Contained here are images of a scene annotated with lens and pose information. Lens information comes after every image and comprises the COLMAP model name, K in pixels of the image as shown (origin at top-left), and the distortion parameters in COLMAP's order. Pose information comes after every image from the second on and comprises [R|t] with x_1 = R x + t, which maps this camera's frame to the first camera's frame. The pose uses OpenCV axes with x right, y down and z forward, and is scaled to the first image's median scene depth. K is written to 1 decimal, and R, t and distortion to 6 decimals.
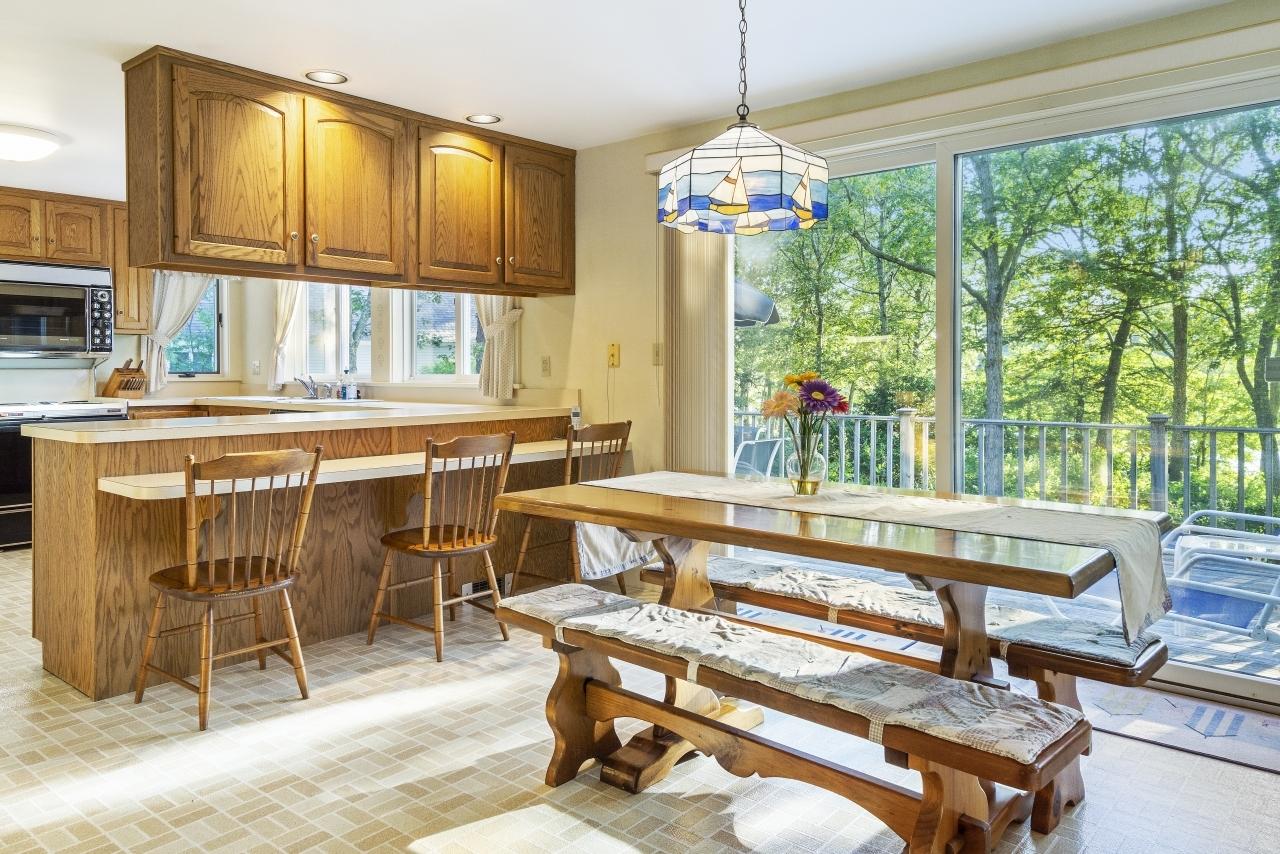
lens RADIAL K [[917.0, 0, 671.5], [0, 917.0, 384.4], [0, 0, 1]] dist [0.005041, -0.000990]
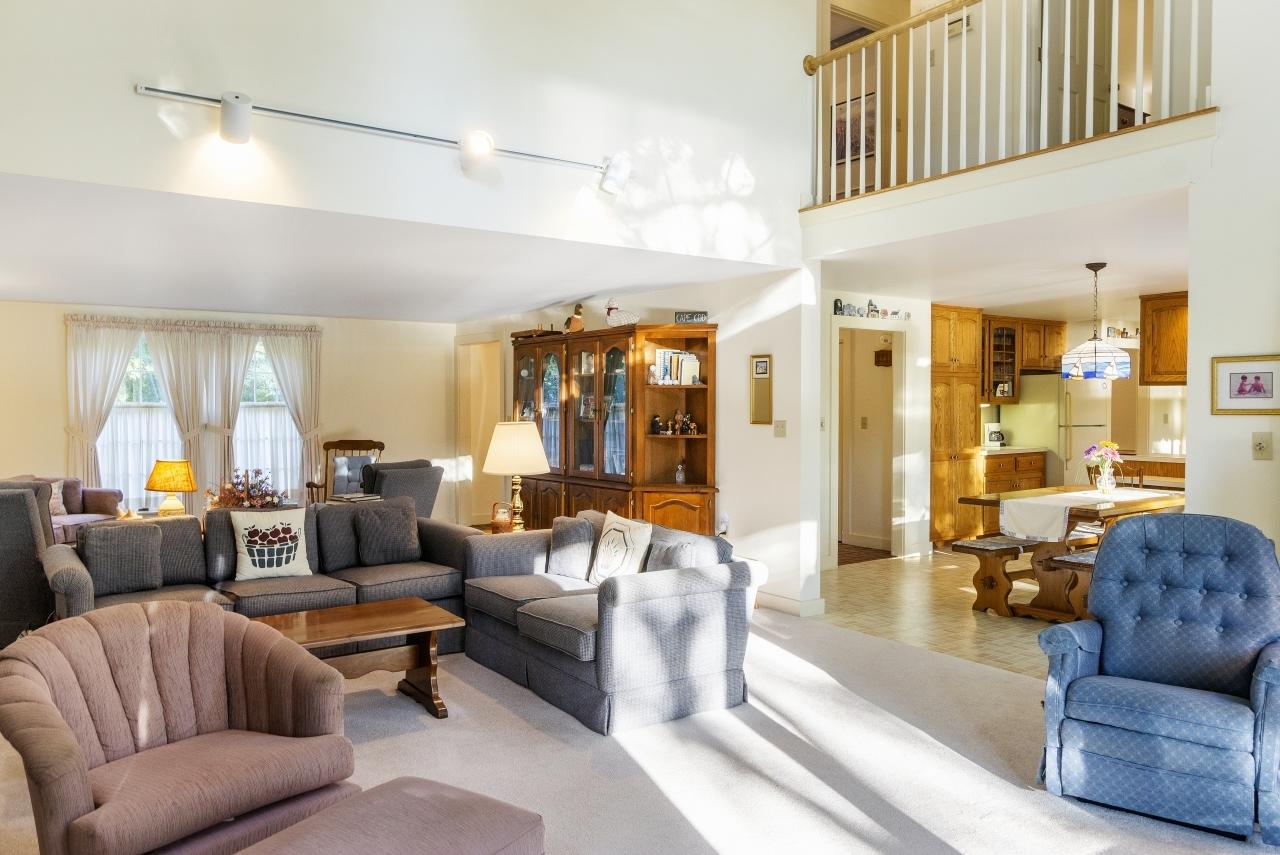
lens RADIAL K [[917.4, 0, 640.0], [0, 917.4, 425.1], [0, 0, 1]] dist [-0.004862, -0.000087]
pose [[-0.266473, 0.024451, -0.963532, 1.686739], [-0.014514, 0.999463, 0.029377, -0.067196], [0.963733, 0.021813, -0.265975, 0.315245]]
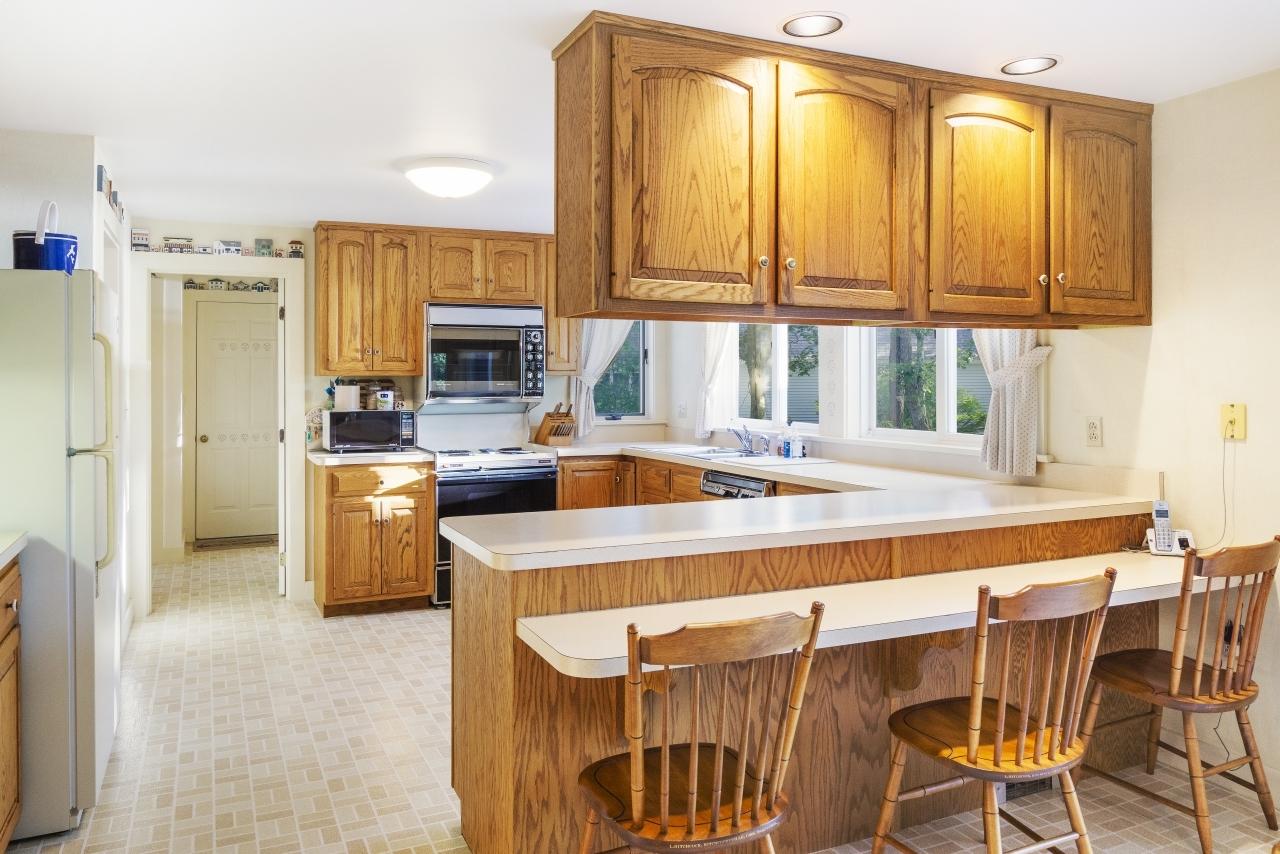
lens RADIAL K [[917.0, 0, 620.8], [0, 917.0, 375.0], [0, 0, 1]] dist [0.005041, -0.000990]
pose [[0.892041, -0.004647, -0.451931, -0.178211], [-0.005608, 0.999756, -0.021350, -0.056532], [0.451920, 0.021580, 0.891798, 0.308271]]
